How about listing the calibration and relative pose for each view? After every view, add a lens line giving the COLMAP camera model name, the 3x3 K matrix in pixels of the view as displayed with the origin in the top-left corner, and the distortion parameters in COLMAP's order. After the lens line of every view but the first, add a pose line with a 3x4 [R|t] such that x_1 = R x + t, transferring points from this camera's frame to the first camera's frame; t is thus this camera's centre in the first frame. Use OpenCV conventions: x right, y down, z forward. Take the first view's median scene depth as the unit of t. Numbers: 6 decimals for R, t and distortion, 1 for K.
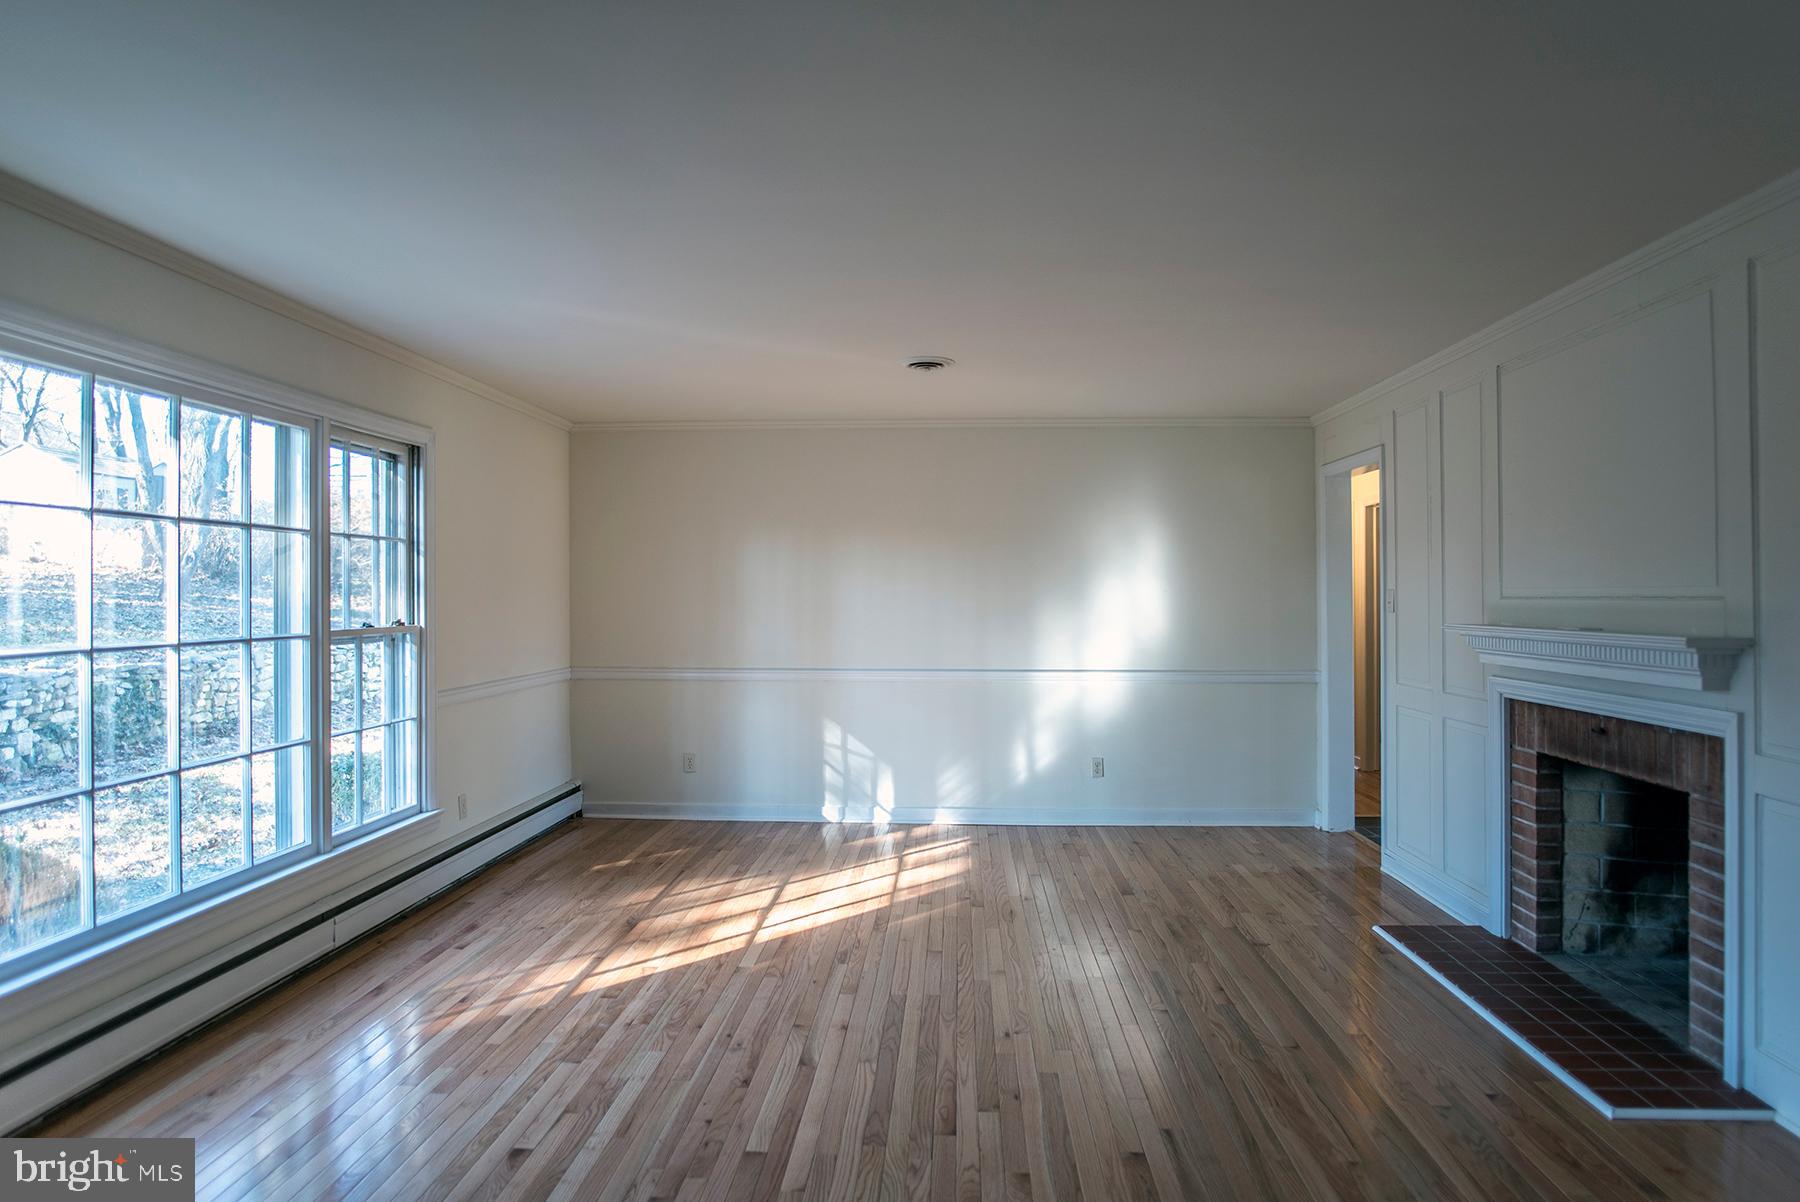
lens RADIAL K [[1032.4, 0, 901.6], [0, 1032.4, 625.0], [0, 0, 1]] dist [-0.028960, 0.000968]
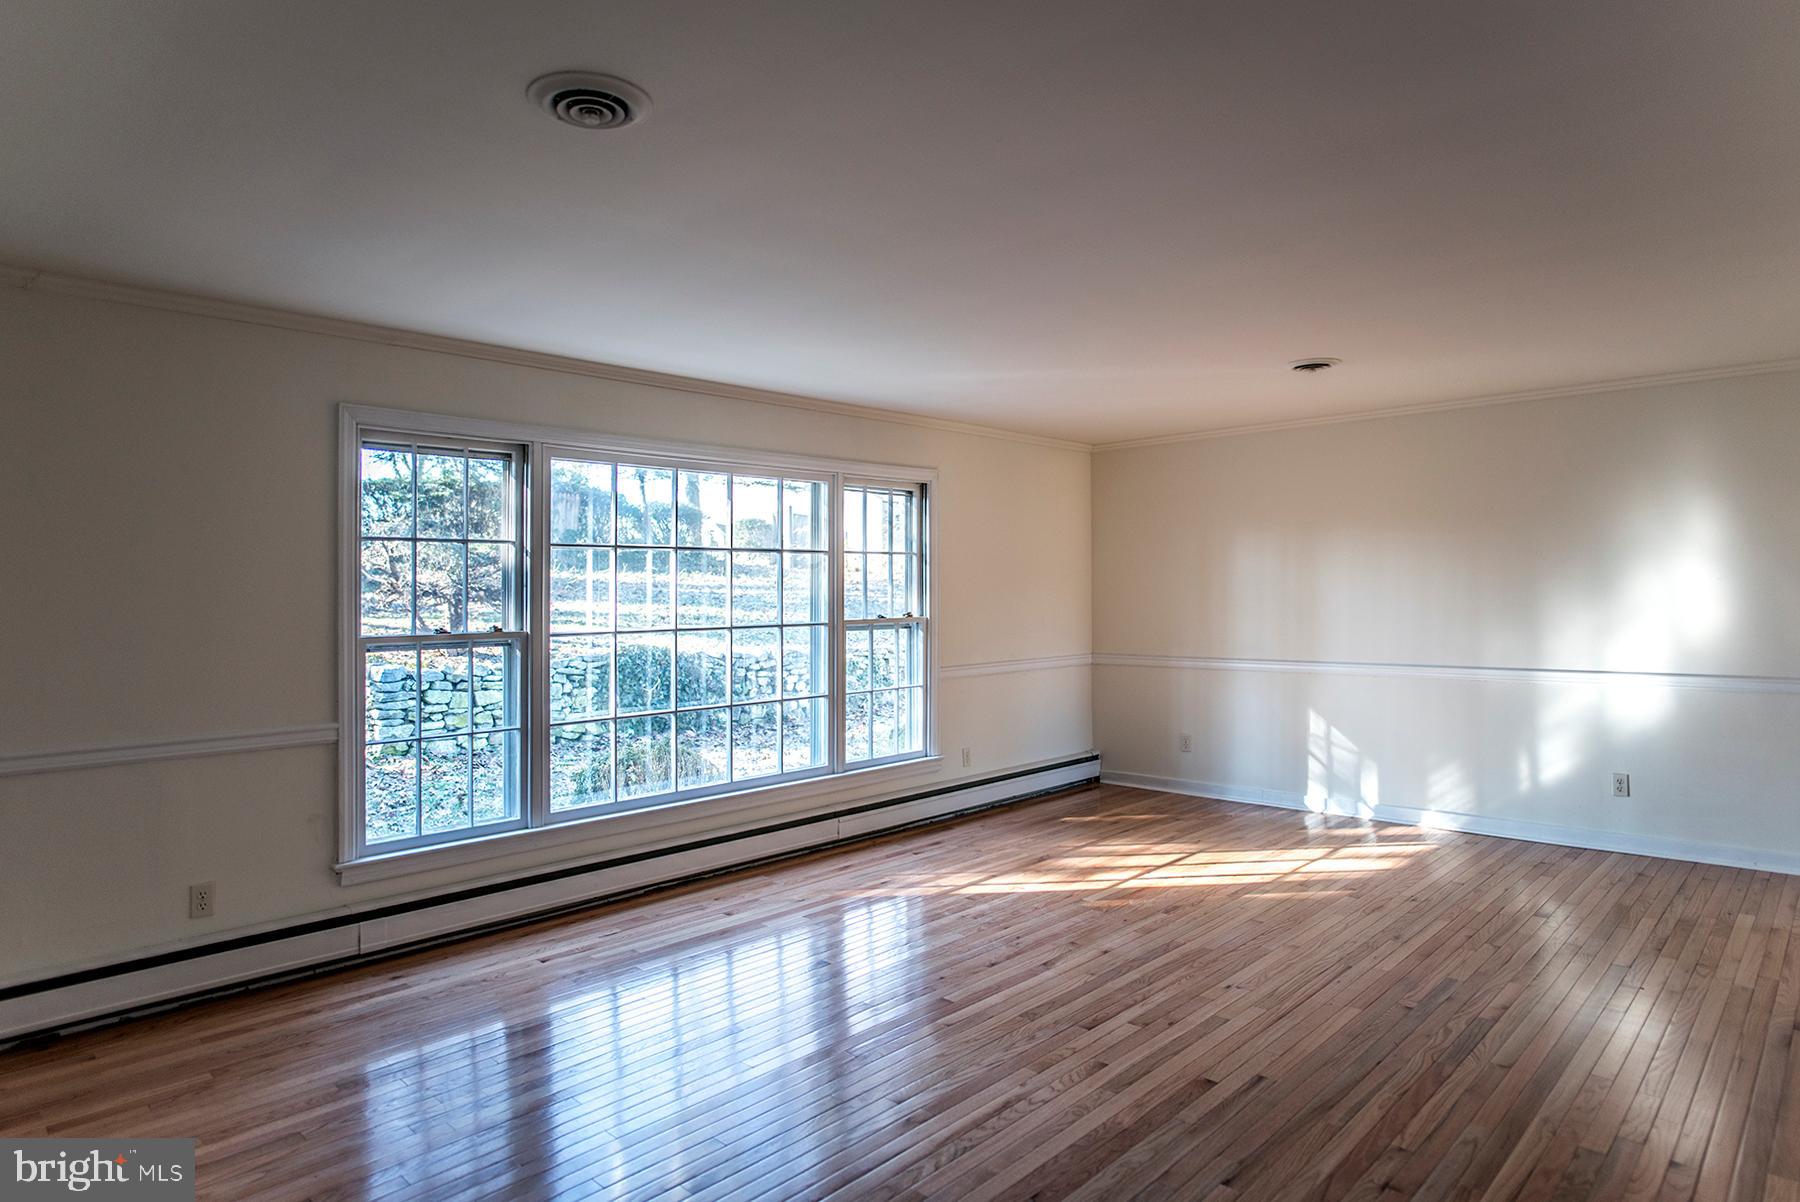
lens RADIAL K [[1035.9, 0, 902.8], [0, 1035.9, 609.6], [0, 0, 1]] dist [-0.040899, 0.017460]
pose [[0.760570, -0.002013, -0.649253, 0.388885], [-0.004181, 0.999959, -0.007998, 0.001854], [0.649243, 0.008798, 0.760530, -0.050895]]
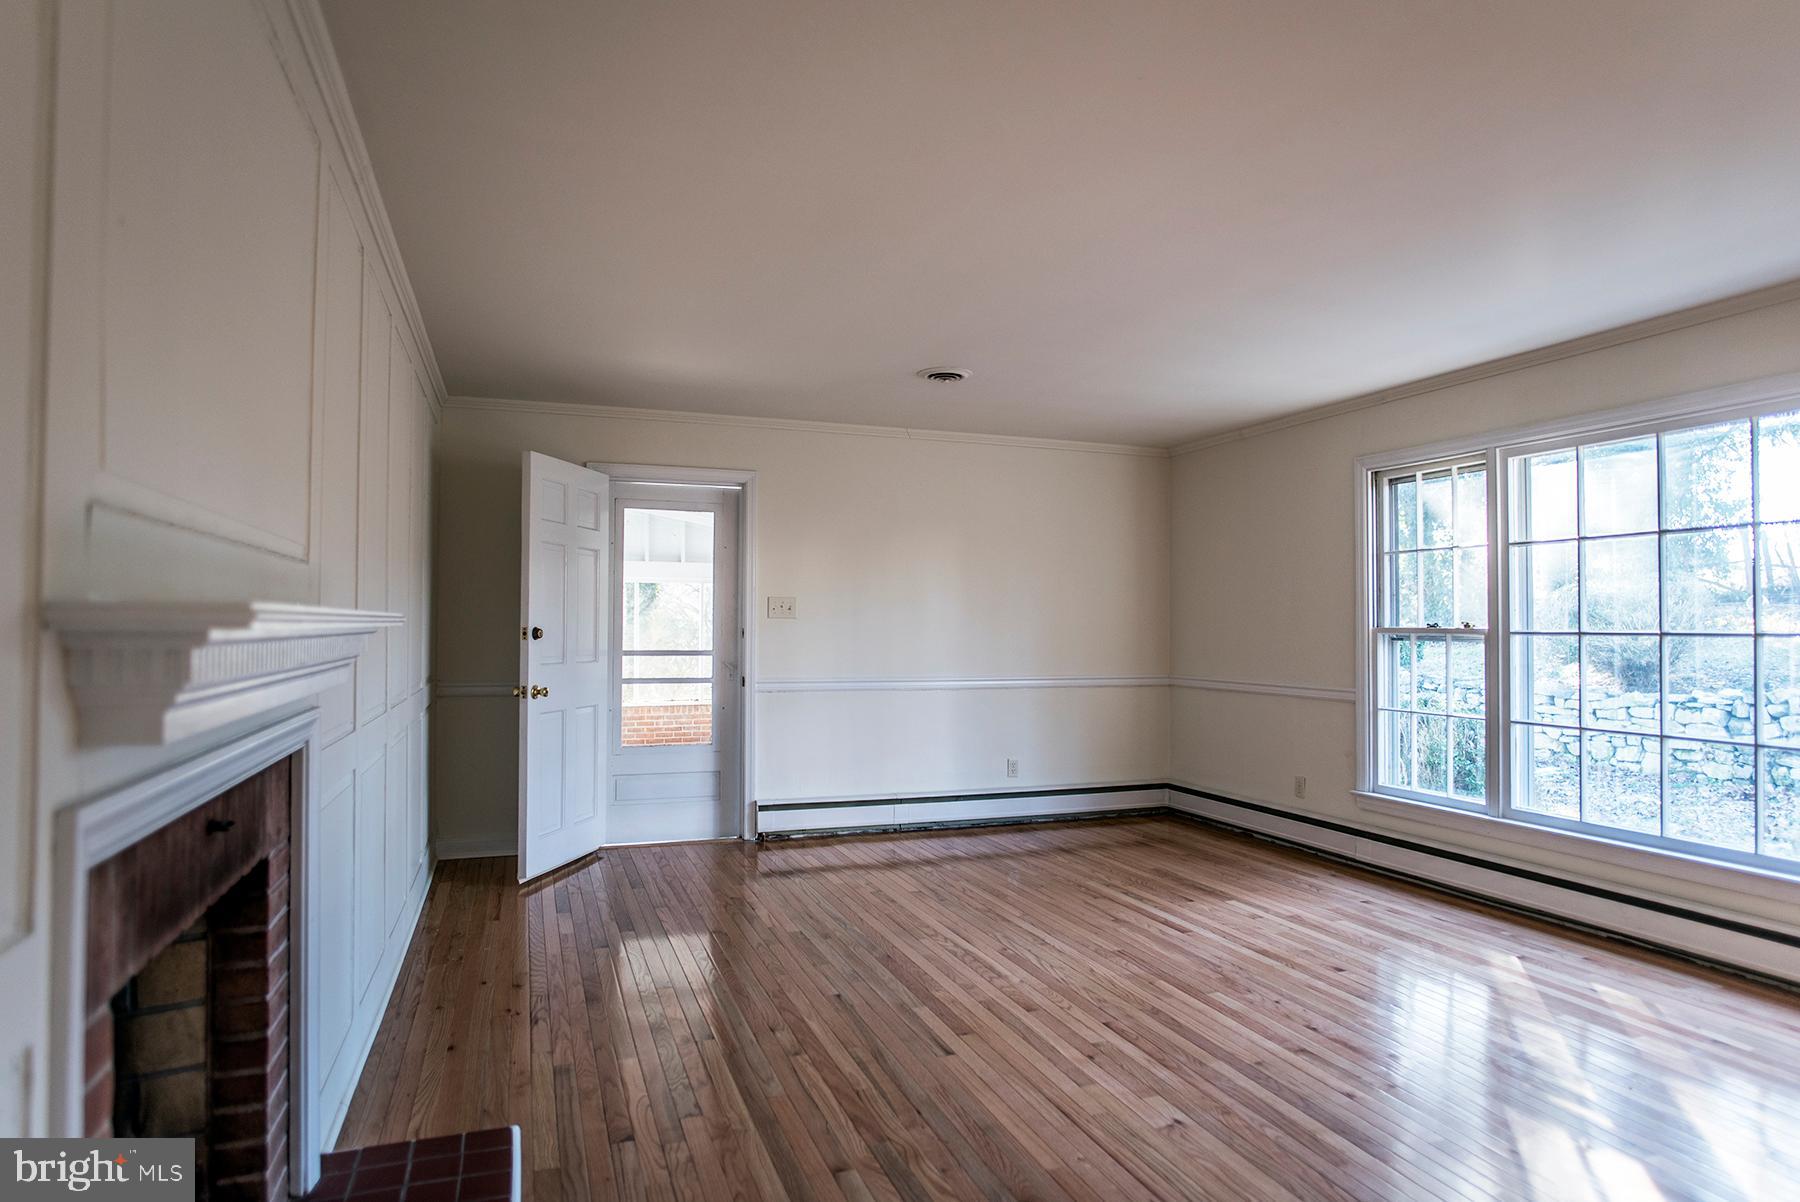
lens RADIAL K [[1062.6, 0, 900.0], [0, 1062.6, 601.0], [0, 0, 1]] dist [0.000007, 0.000137]
pose [[-0.920830, -0.011359, -0.389798, 0.443155], [-0.012585, 0.999921, 0.000591, -0.004495], [0.389761, 0.005450, -0.920900, 1.180350]]
